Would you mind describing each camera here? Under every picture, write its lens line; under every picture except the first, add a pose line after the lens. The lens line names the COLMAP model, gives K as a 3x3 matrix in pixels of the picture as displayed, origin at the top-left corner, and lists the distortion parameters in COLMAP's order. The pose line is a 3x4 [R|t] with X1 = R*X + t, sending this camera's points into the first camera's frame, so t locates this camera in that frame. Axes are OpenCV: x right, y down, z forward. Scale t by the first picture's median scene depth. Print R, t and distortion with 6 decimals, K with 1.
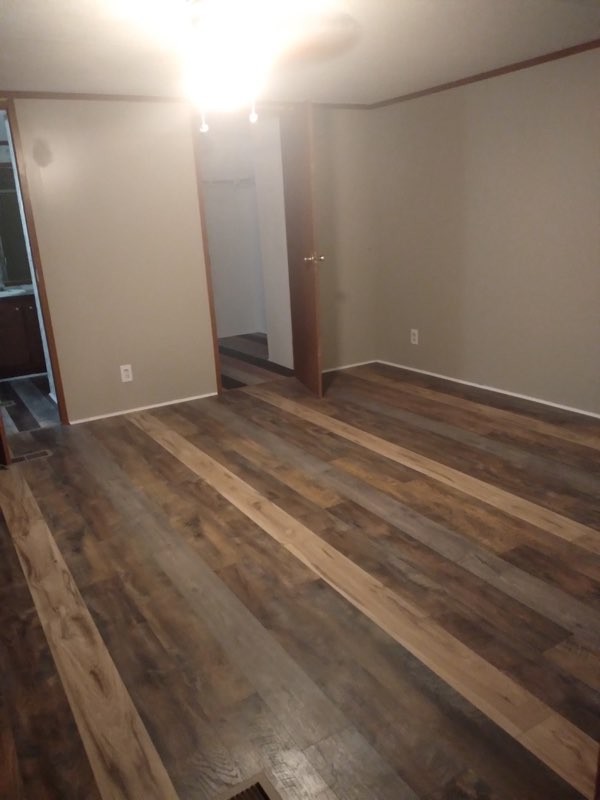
lens RADIAL K [[649.2, 0, 300.0], [0, 649.2, 400.0], [0, 0, 1]] dist [0.097929, -0.240465]
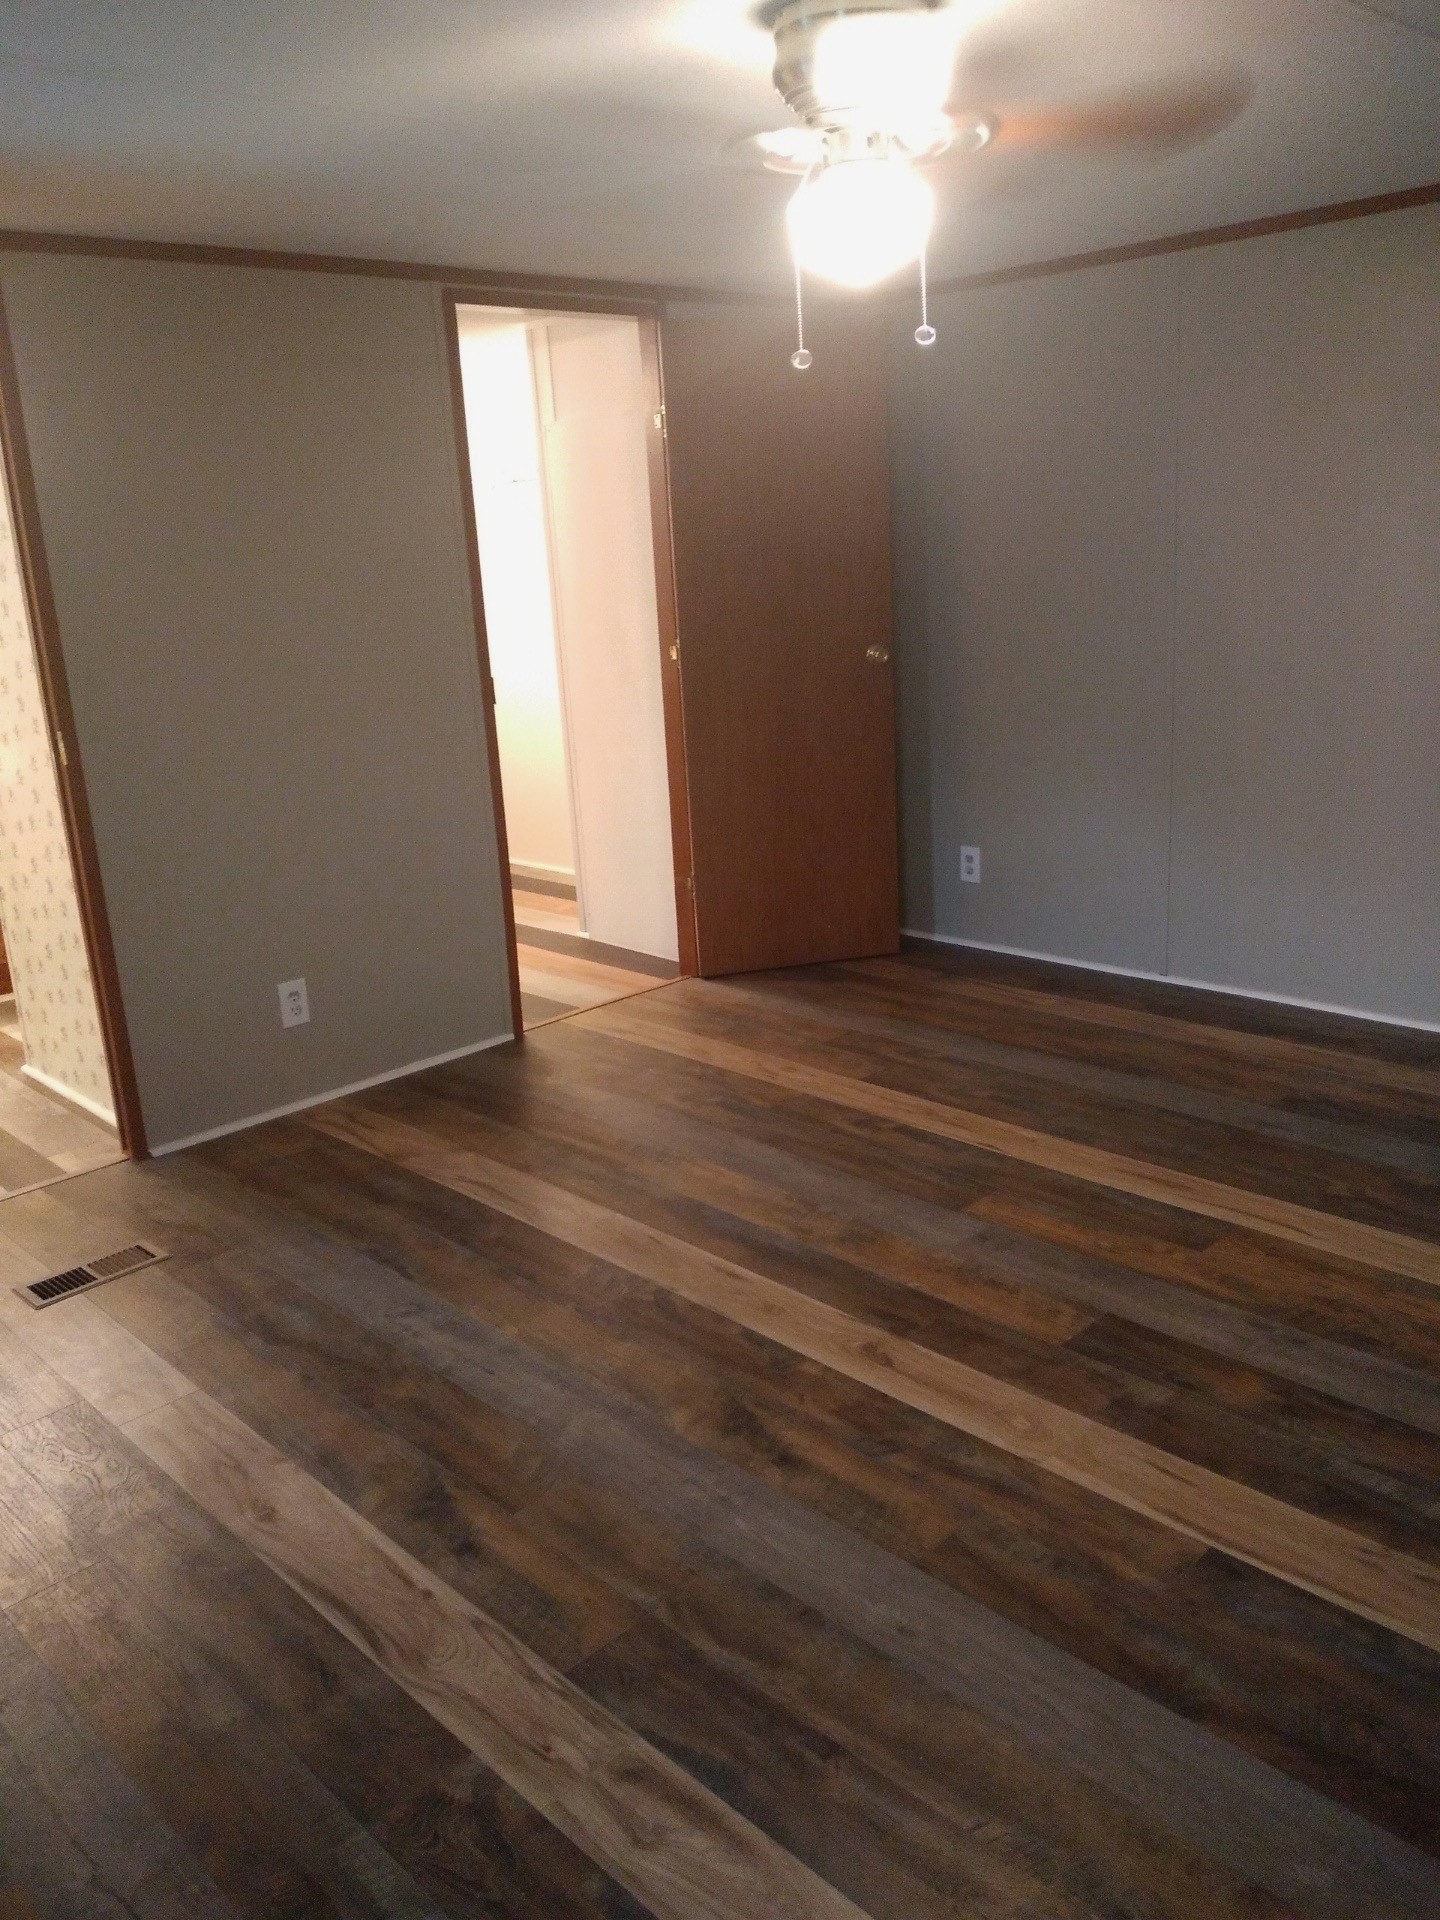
lens RADIAL K [[1525.2, 0, 720.0], [0, 1525.2, 960.0], [0, 0, 1]] dist [0.011423, -0.056497]
pose [[0.970754, -0.061786, 0.231988, -0.341854], [0.064141, 0.997937, -0.002614, -0.070825], [-0.231348, 0.017417, 0.972715, 0.142922]]
